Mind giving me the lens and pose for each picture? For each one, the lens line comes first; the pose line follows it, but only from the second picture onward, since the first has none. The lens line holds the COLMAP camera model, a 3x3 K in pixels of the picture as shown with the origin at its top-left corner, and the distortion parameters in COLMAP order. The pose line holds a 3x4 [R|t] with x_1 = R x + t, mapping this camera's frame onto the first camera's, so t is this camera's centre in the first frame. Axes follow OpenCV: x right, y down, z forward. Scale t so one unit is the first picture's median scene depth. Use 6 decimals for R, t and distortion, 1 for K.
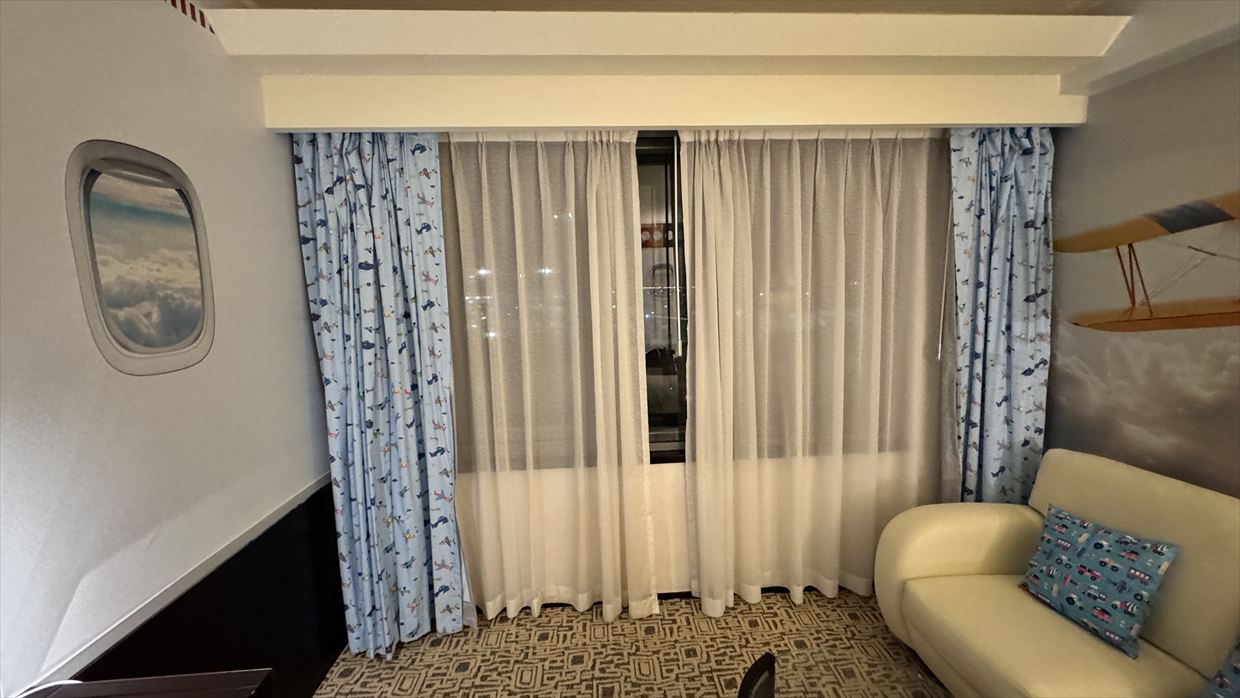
lens RADIAL K [[490.9, 0, 616.3], [0, 490.9, 347.6], [0, 0, 1]] dist [-0.000797, -0.000180]
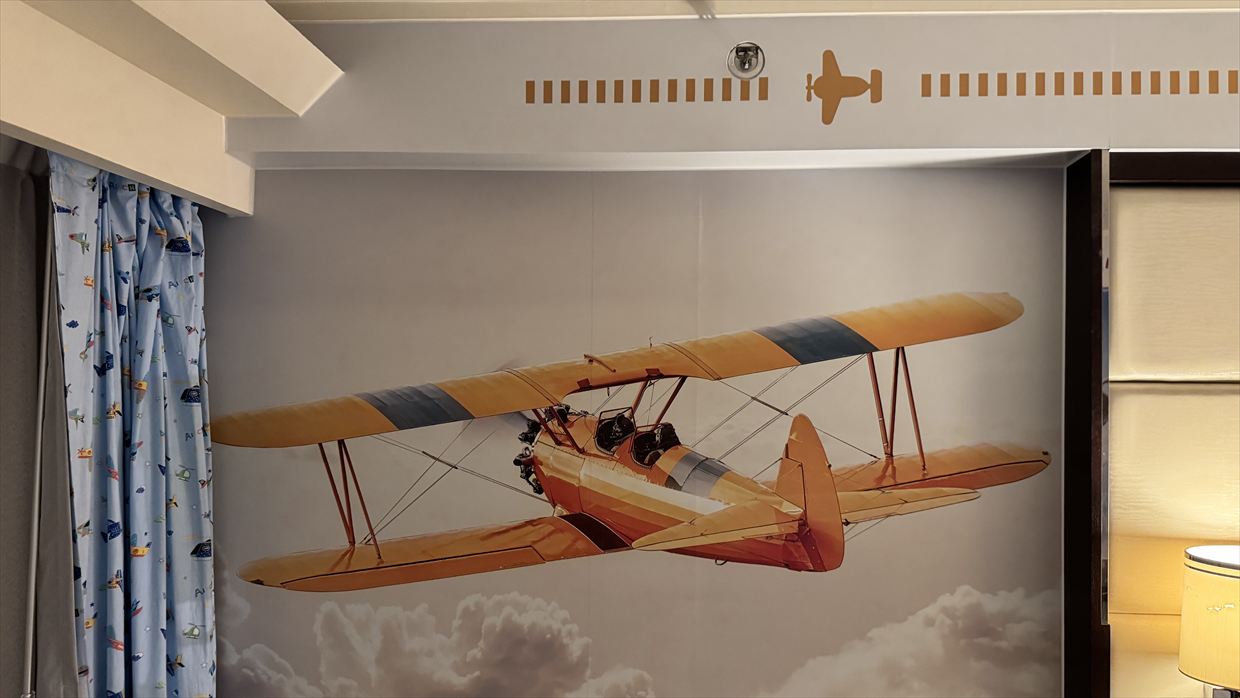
lens RADIAL K [[870.2, 0, 617.4], [0, 870.2, 354.5], [0, 0, 1]] dist [0.090687, -0.141407]
pose [[0.131844, 0.048418, 0.990087, 0.048999], [0.109460, 0.991987, -0.063087, -0.238430], [-0.985208, 0.116692, 0.125488, 0.597729]]
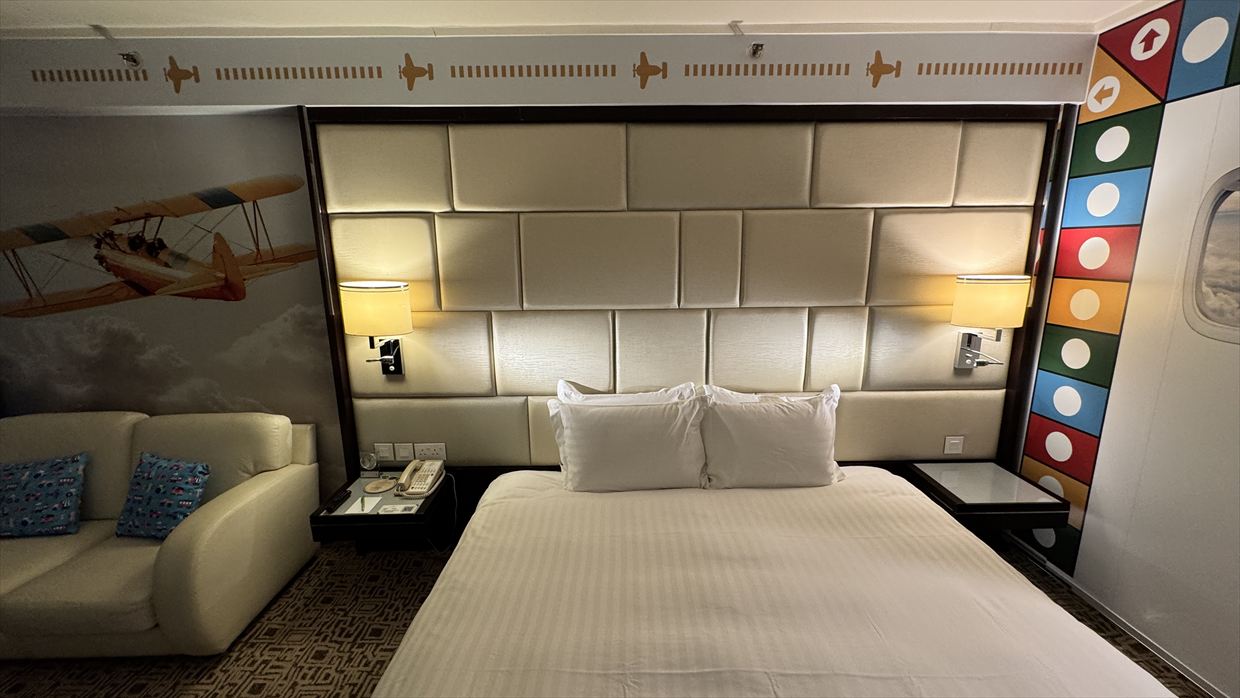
lens RADIAL K [[490.9, 0, 616.3], [0, 490.9, 347.6], [0, 0, 1]] dist [-0.000797, -0.000180]
pose [[0.057006, -0.169516, 0.983877, -0.200826], [0.133456, 0.977929, 0.160759, 0.052081], [-0.989414, 0.122141, 0.078370, -0.730614]]
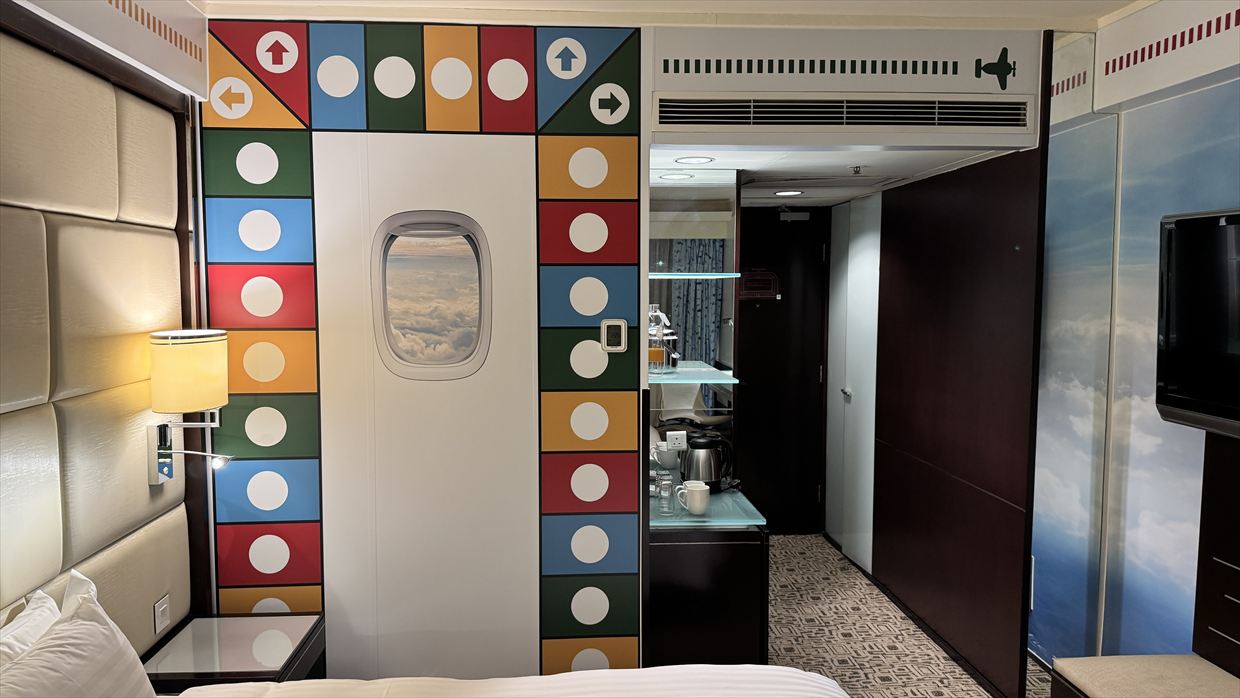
lens RADIAL K [[870.2, 0, 617.4], [0, 870.2, 354.5], [0, 0, 1]] dist [0.090687, -0.141407]
pose [[-0.999525, 0.030752, -0.001888, 0.447458], [0.029731, 0.978795, 0.202673, -0.043441], [0.008081, 0.202521, -0.979245, -0.106890]]
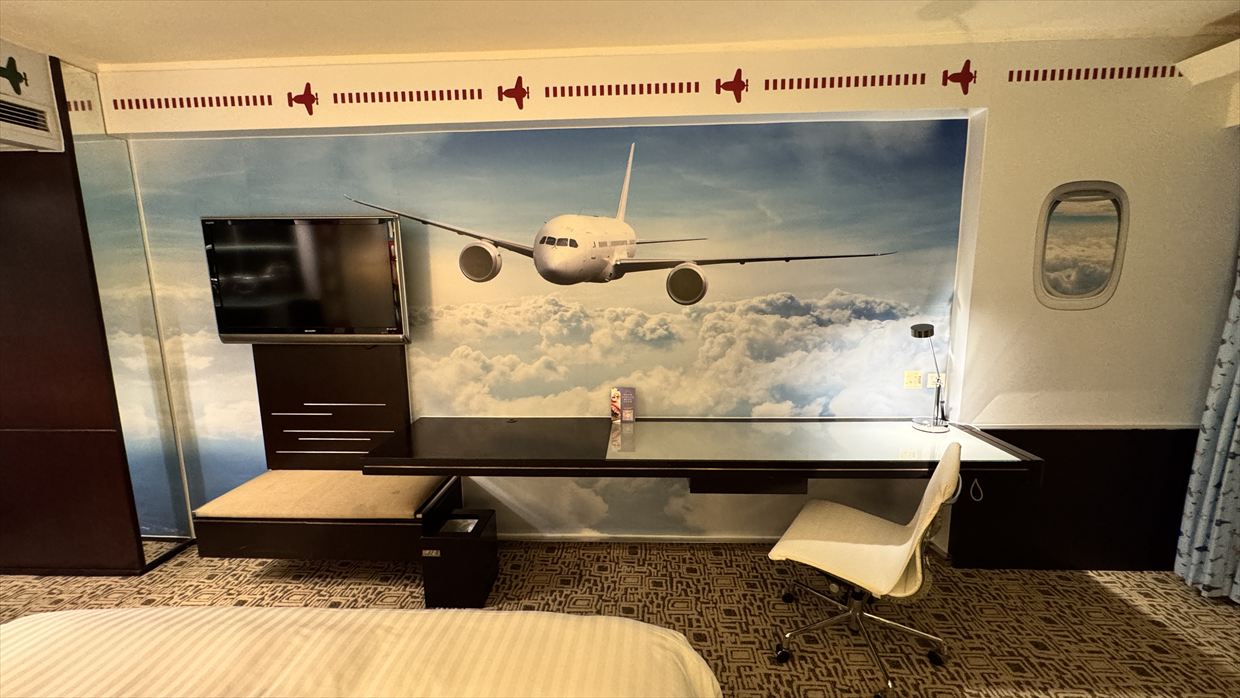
lens RADIAL K [[490.9, 0, 616.3], [0, 490.9, 347.6], [0, 0, 1]] dist [-0.000797, -0.000180]
pose [[-0.115113, 0.179291, -0.977038, 0.658496], [-0.105916, 0.975754, 0.191534, 0.012379], [0.987690, 0.125532, -0.093333, -0.276216]]
